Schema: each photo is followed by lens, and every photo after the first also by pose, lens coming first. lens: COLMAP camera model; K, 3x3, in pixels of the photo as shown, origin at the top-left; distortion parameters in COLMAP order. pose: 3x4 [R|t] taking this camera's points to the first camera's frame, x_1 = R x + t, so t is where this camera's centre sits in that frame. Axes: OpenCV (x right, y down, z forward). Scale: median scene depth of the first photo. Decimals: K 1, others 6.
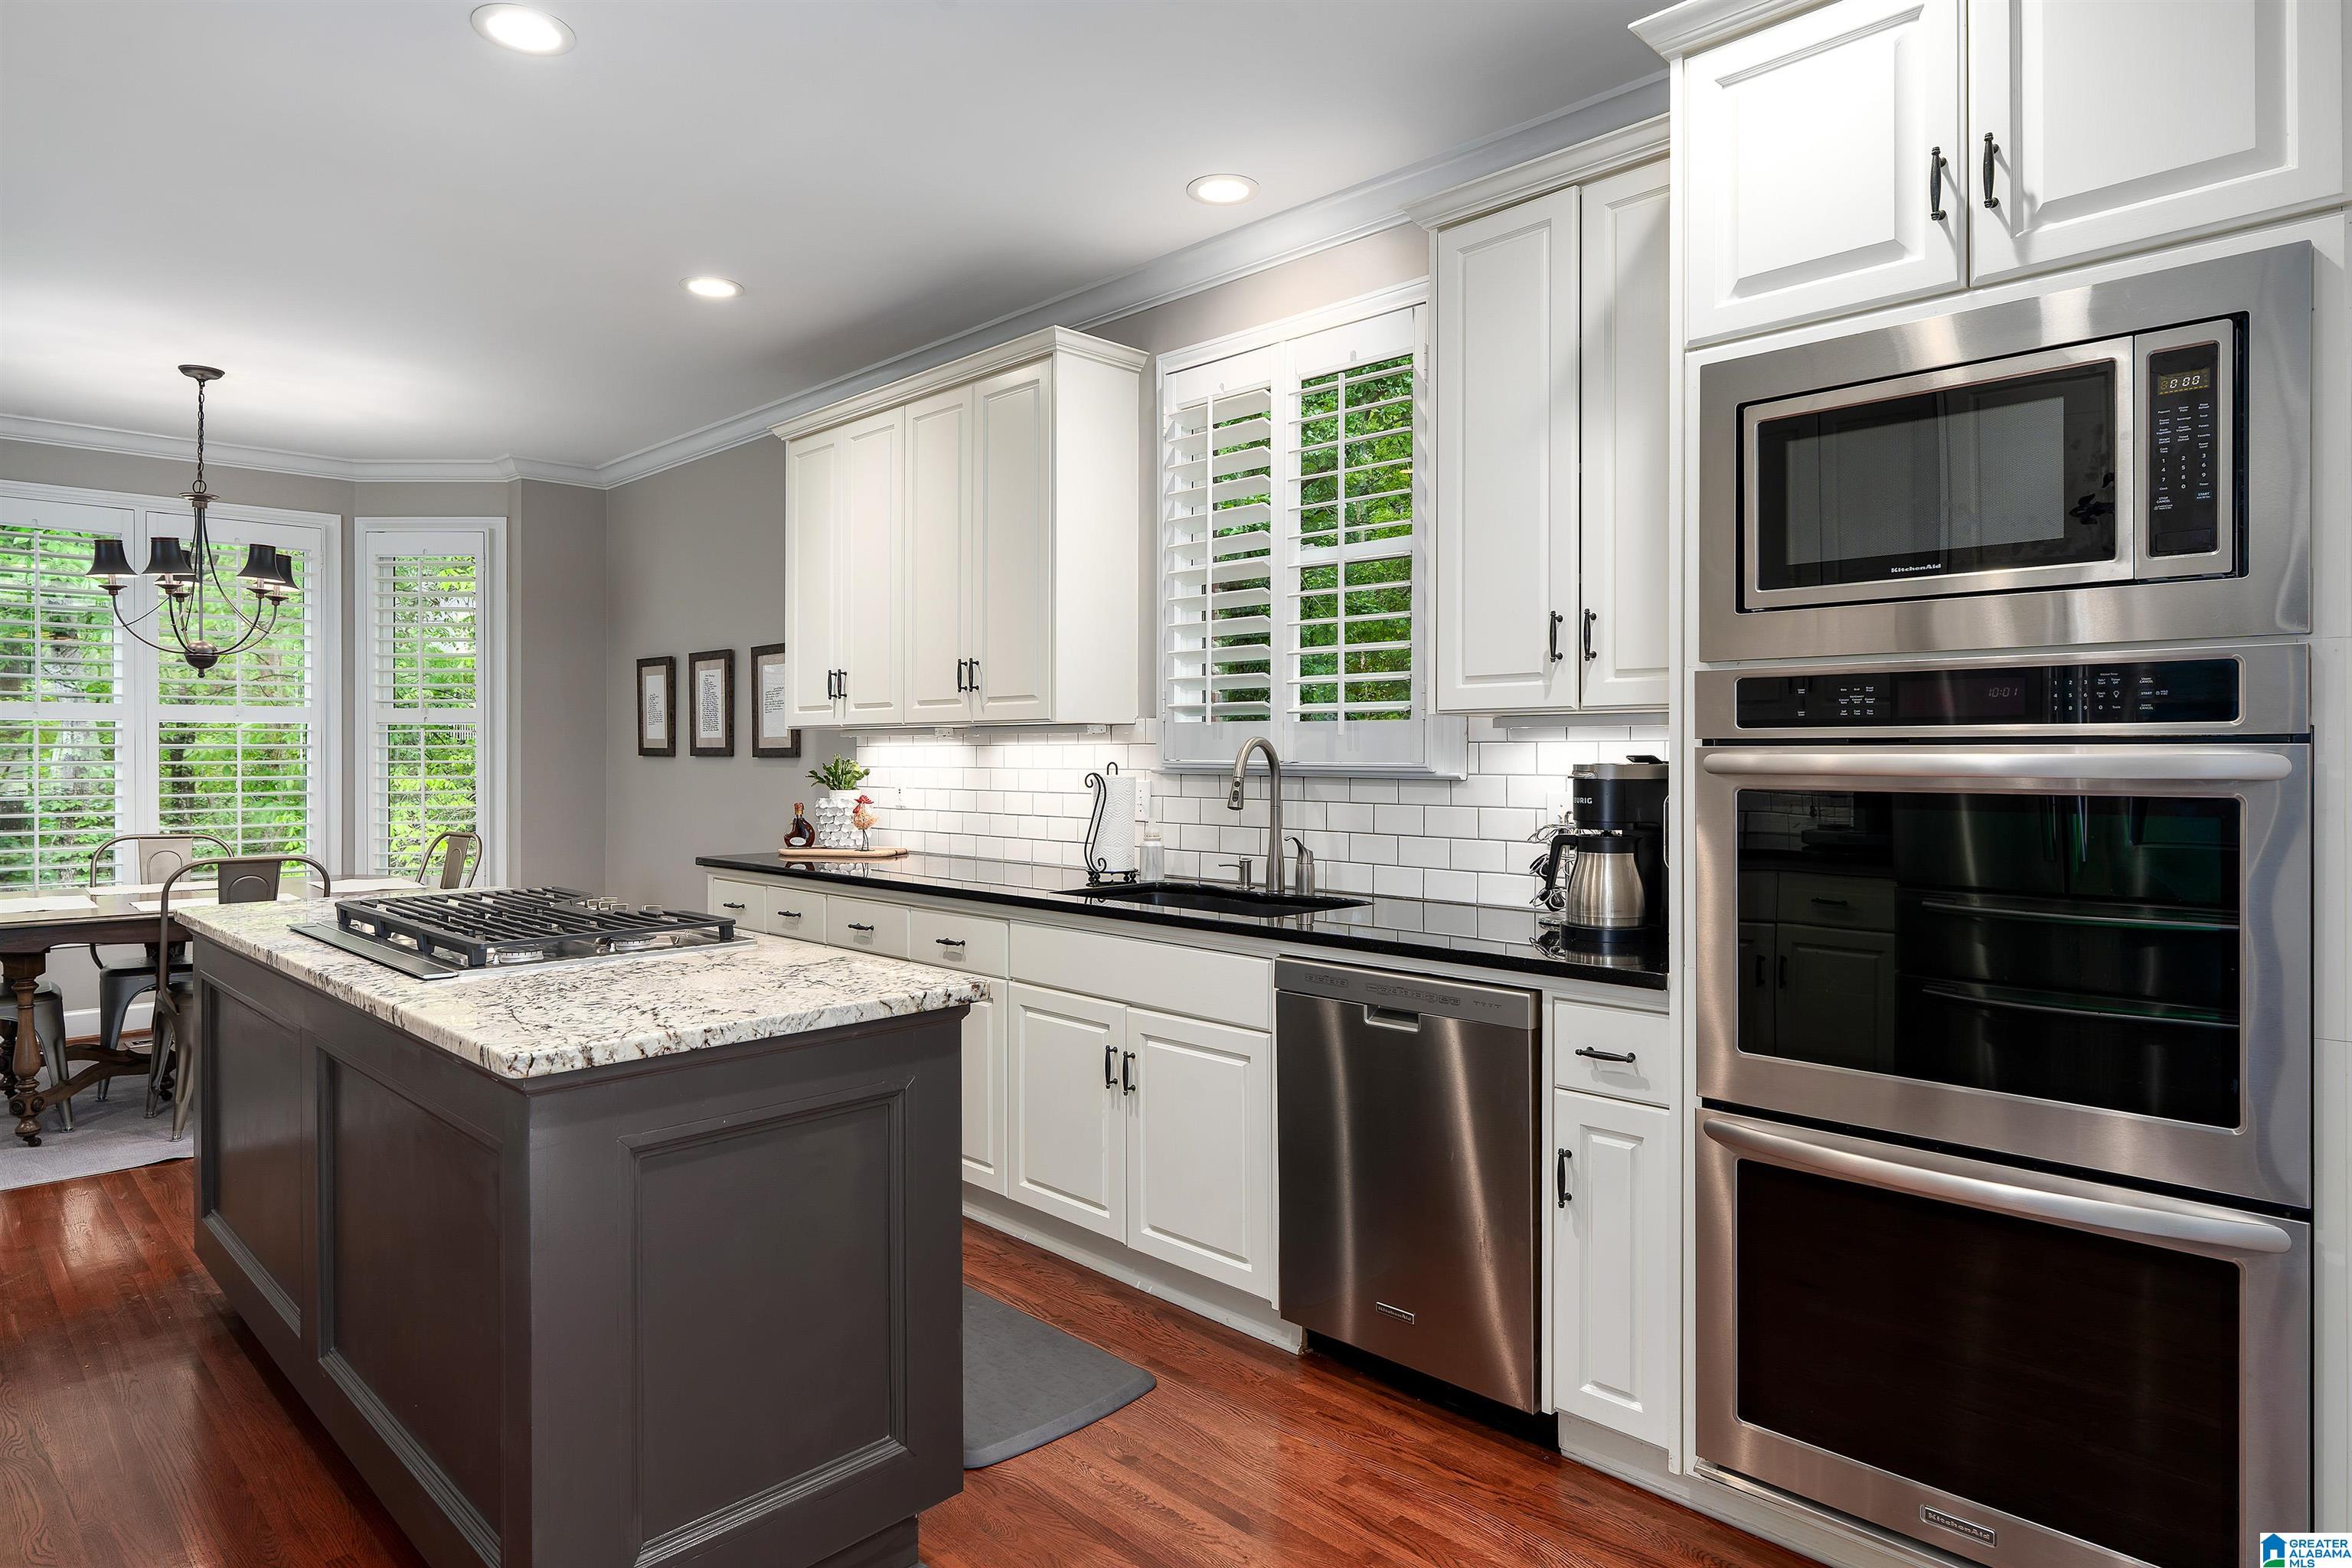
lens RADIAL K [[1321.0, 0, 1176.0], [0, 1321.0, 784.0], [0, 0, 1]] dist [-0.004197, -0.000436]
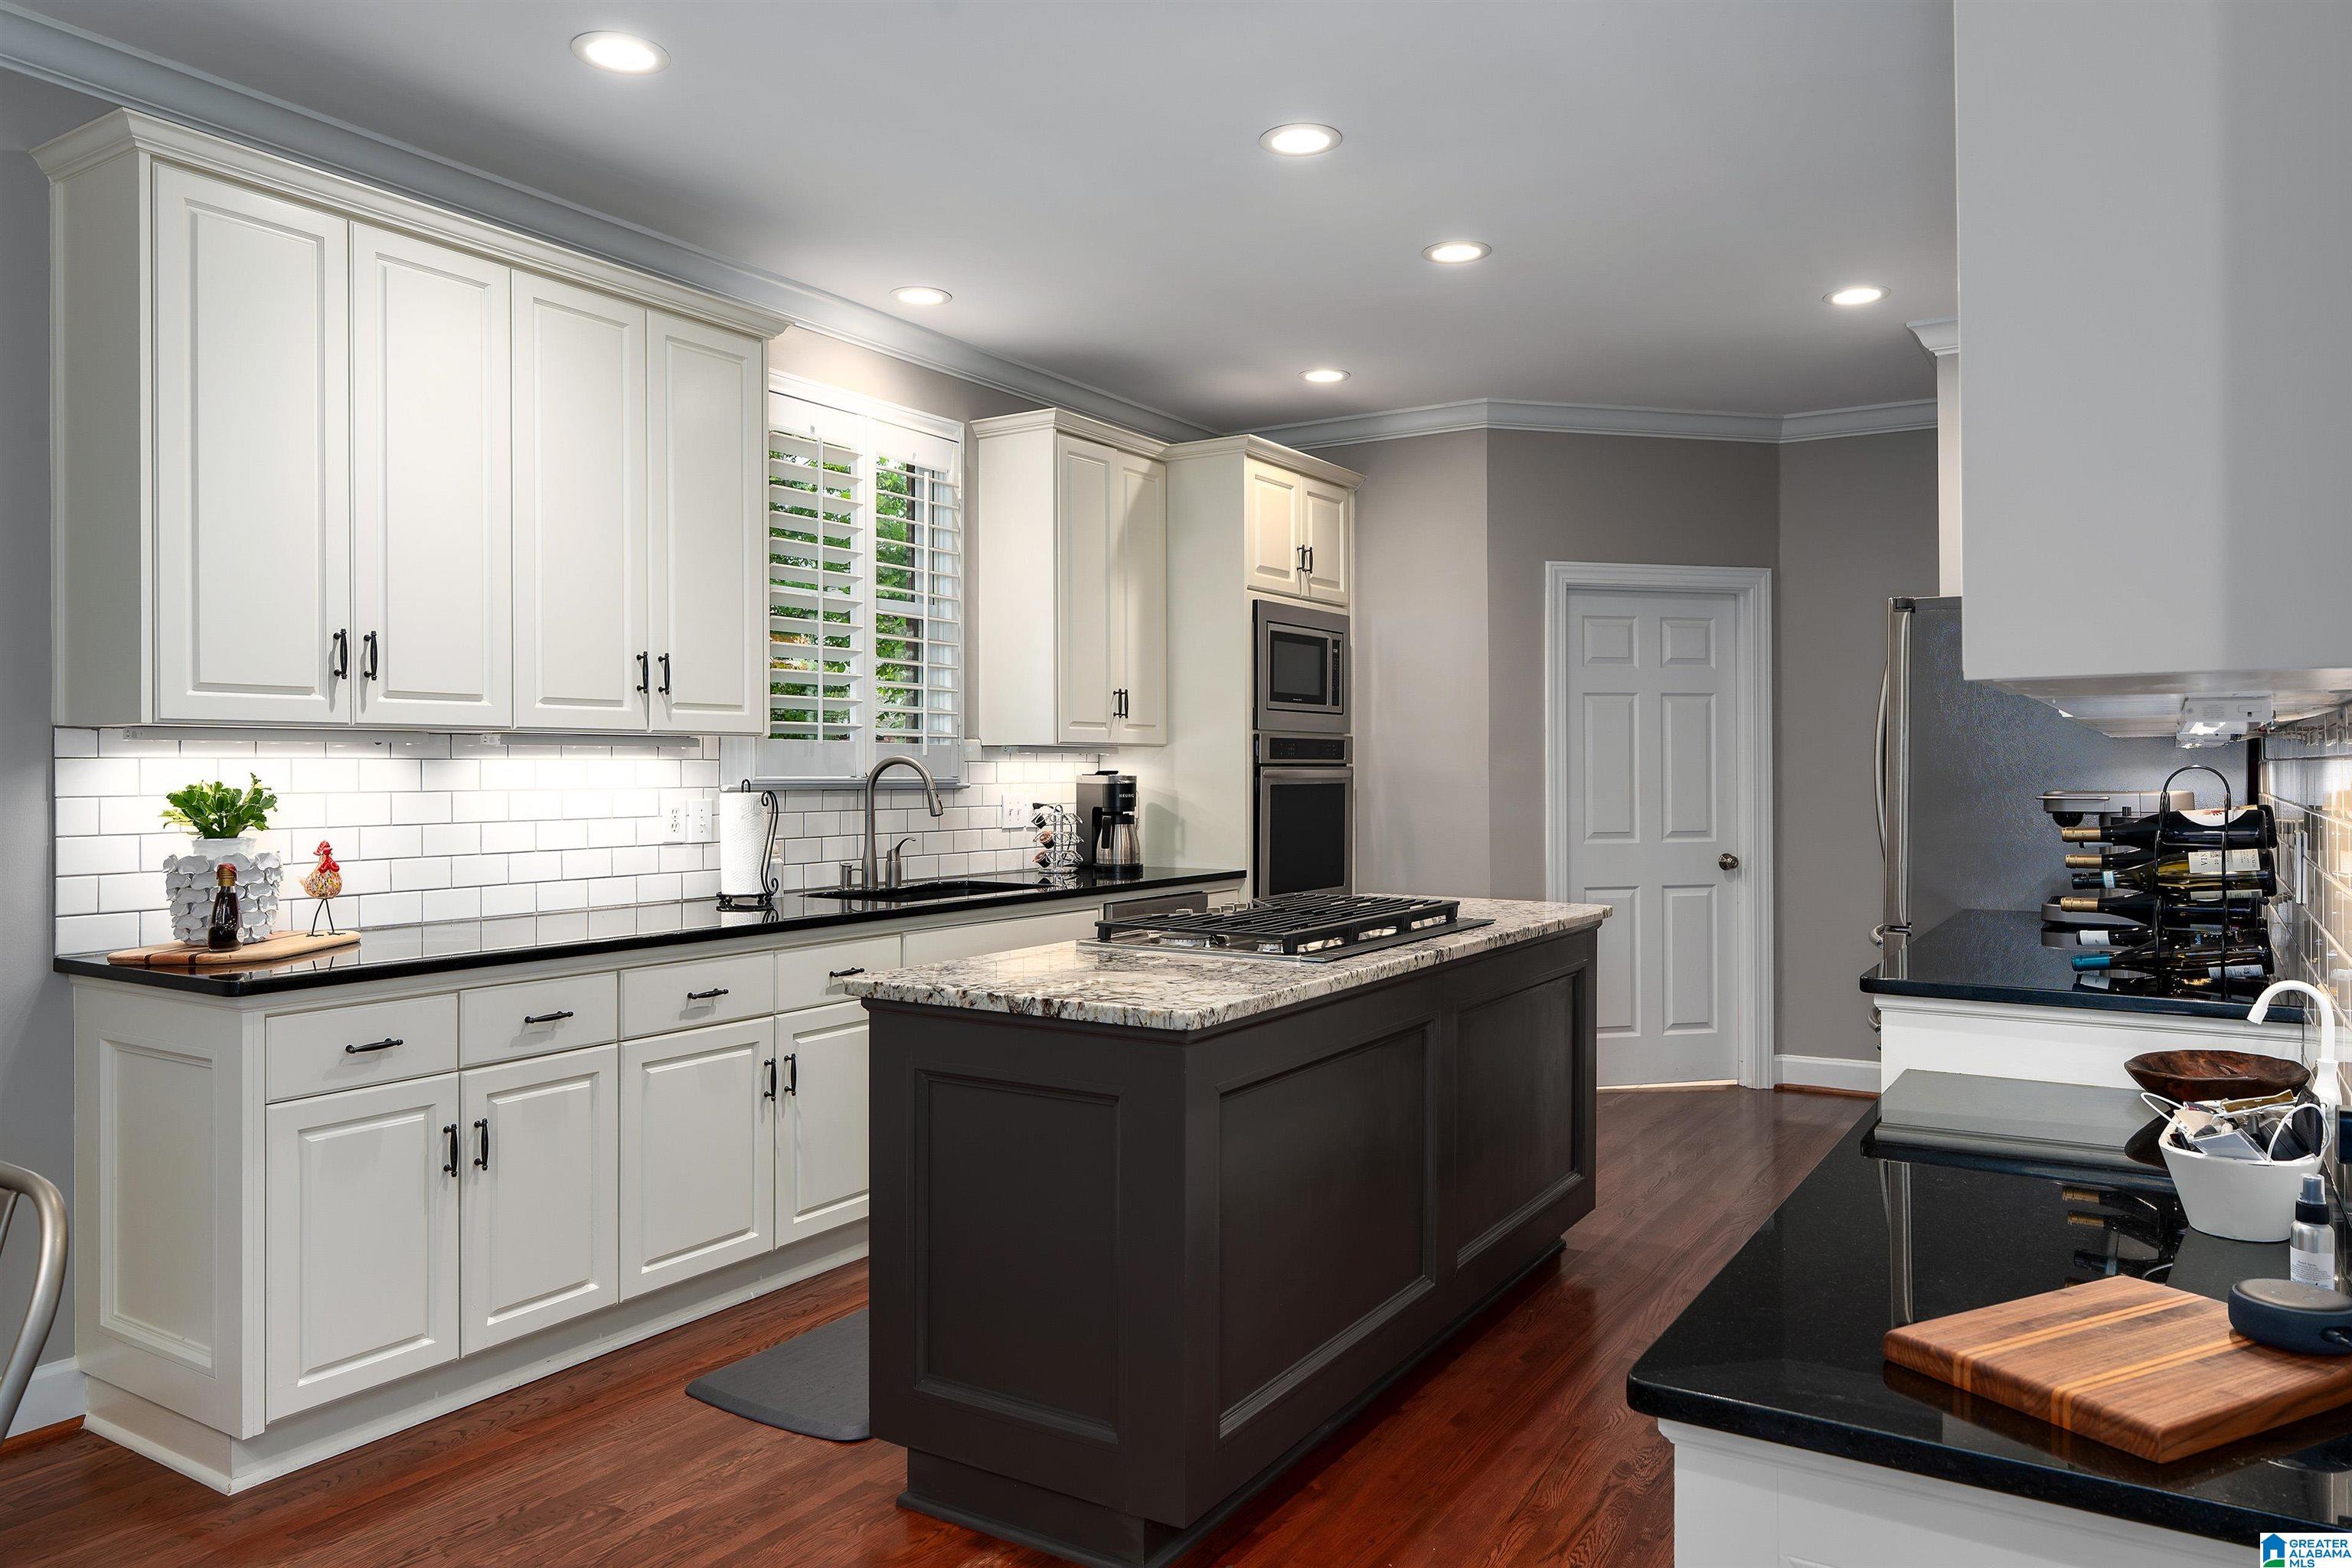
lens RADIAL K [[1586.7, 0, 1176.0], [0, 1586.7, 784.0], [0, 0, 1]] dist [-0.000794, -0.000091]
pose [[-0.209581, -0.012468, 0.977712, -1.330000], [0.019866, 0.999658, 0.017006, -0.028516], [-0.977589, 0.022987, -0.209262, 1.016795]]
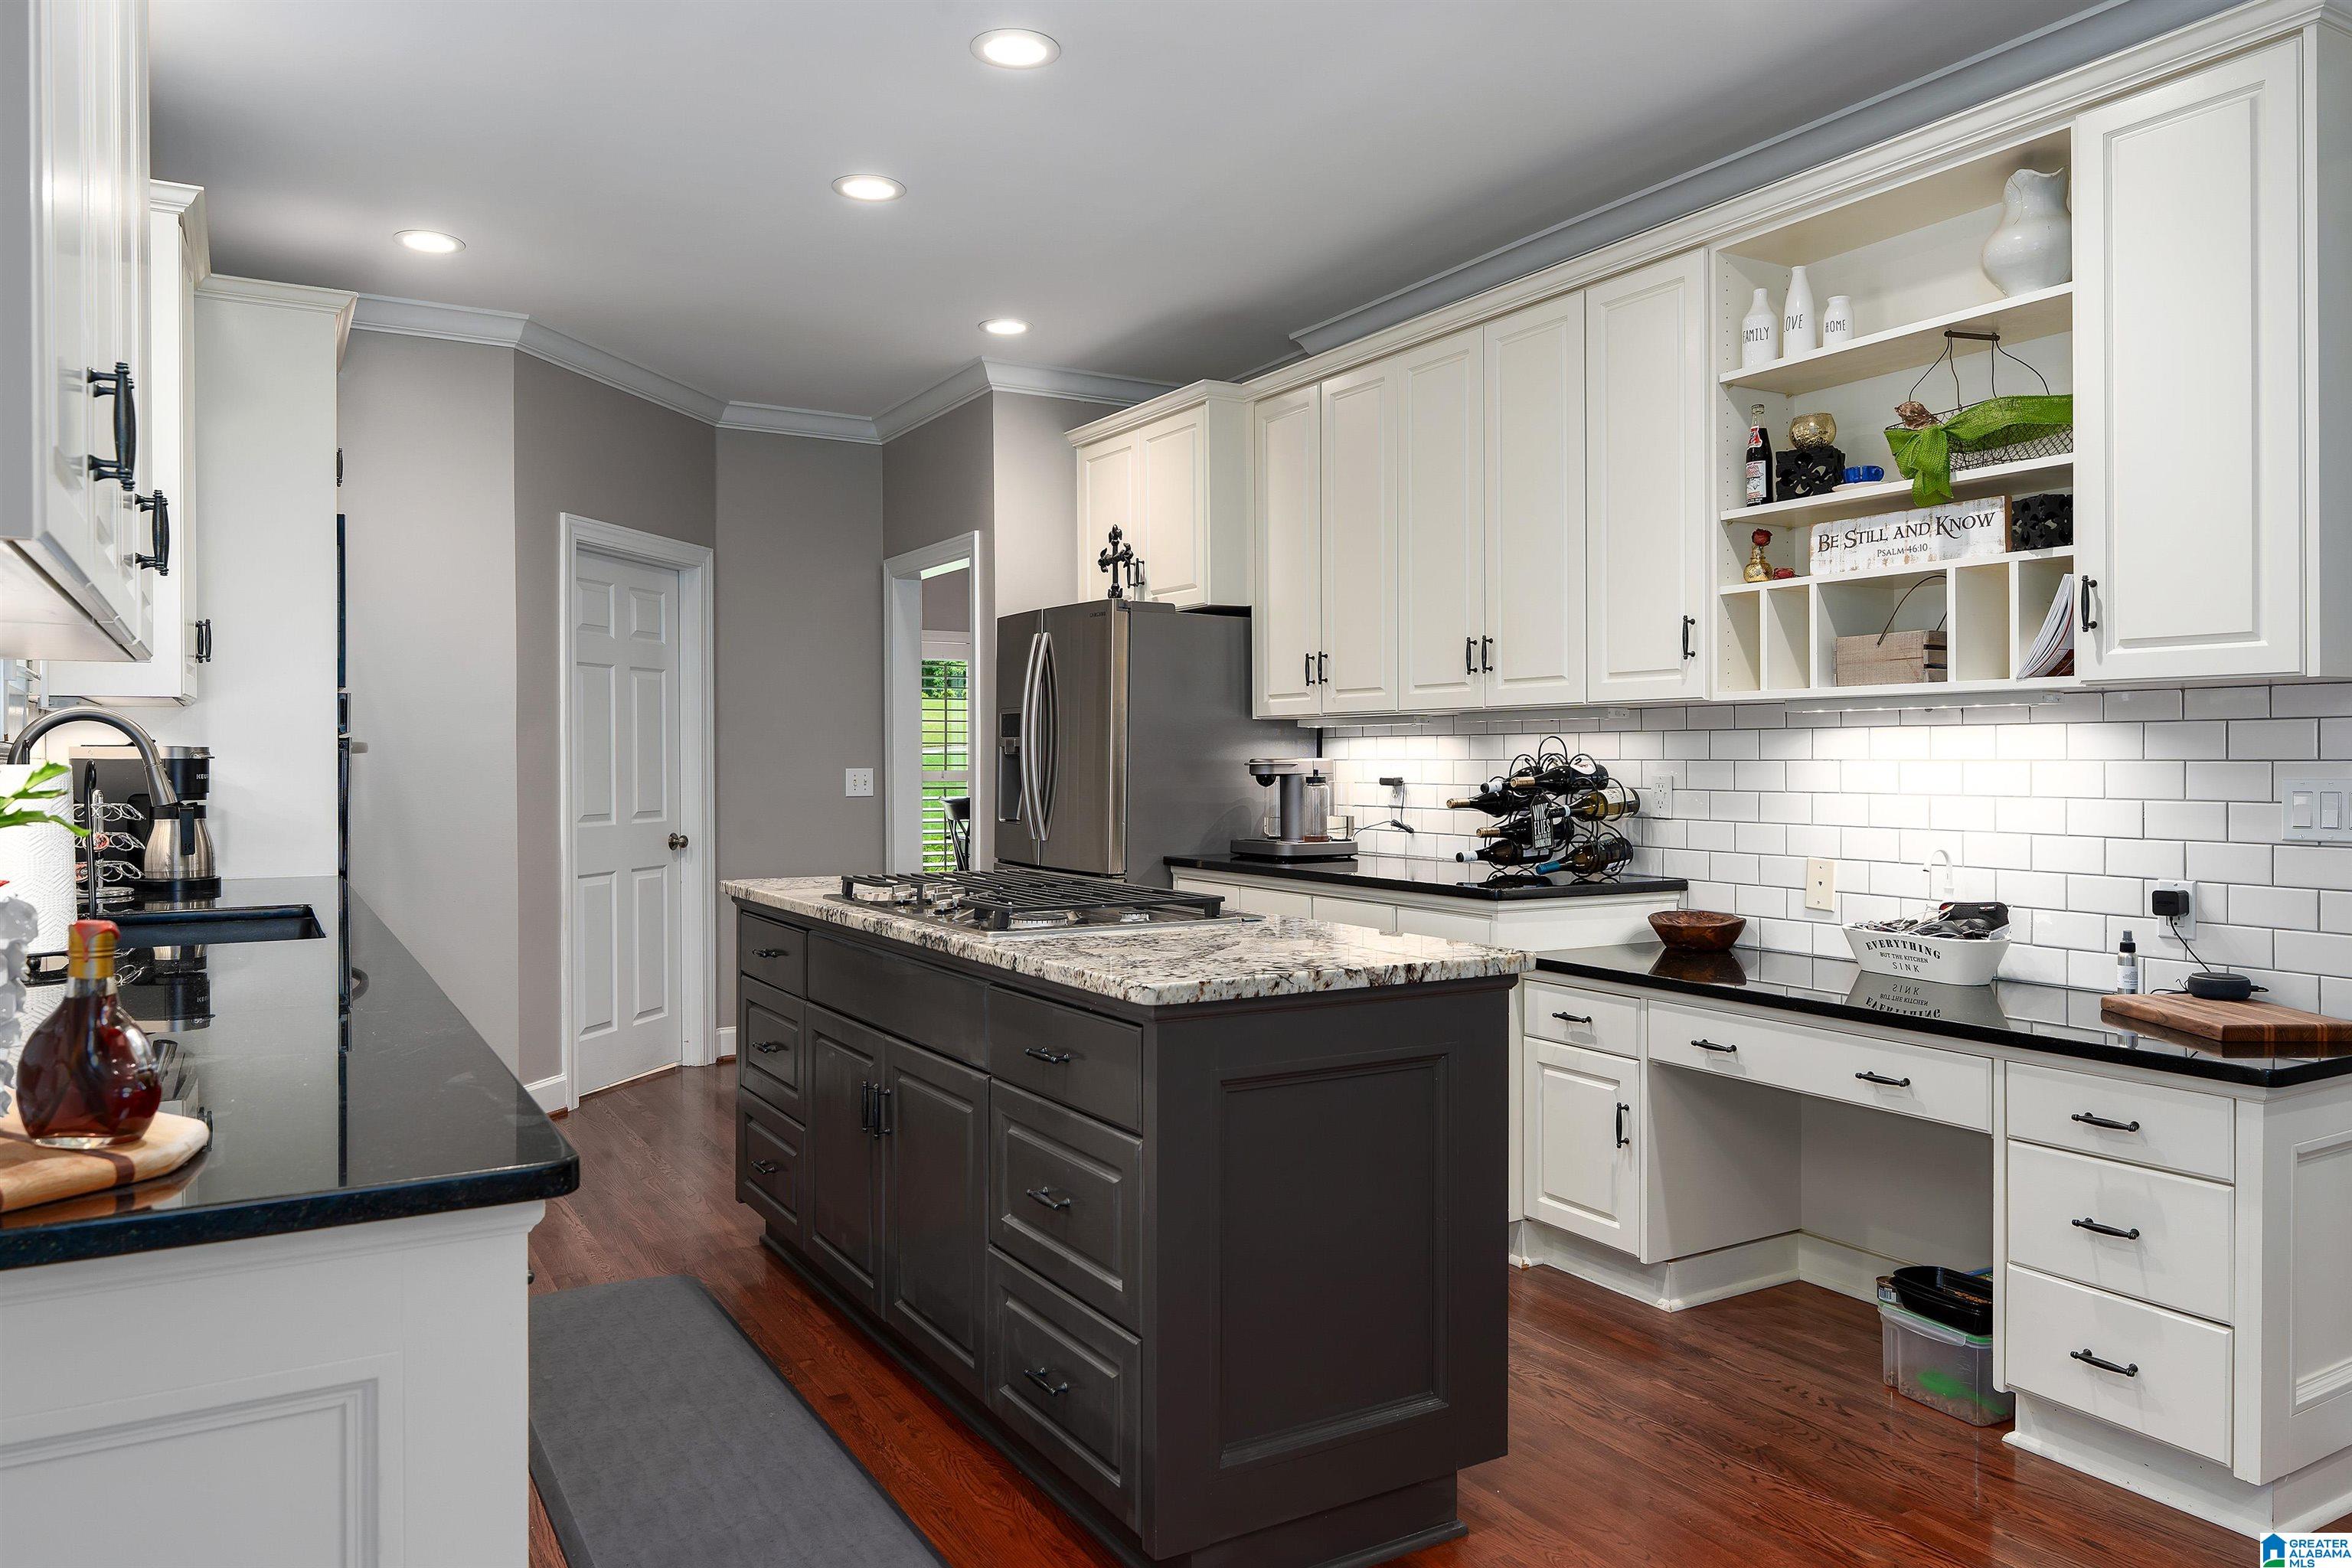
lens RADIAL K [[1586.7, 0, 1176.0], [0, 1586.7, 784.0], [0, 0, 1]] dist [-0.000794, -0.000091]
pose [[-0.965464, -0.004520, 0.260496, -0.687091], [0.004775, 0.999375, 0.035040, -0.020594], [-0.260491, 0.035074, -0.964839, 1.607089]]
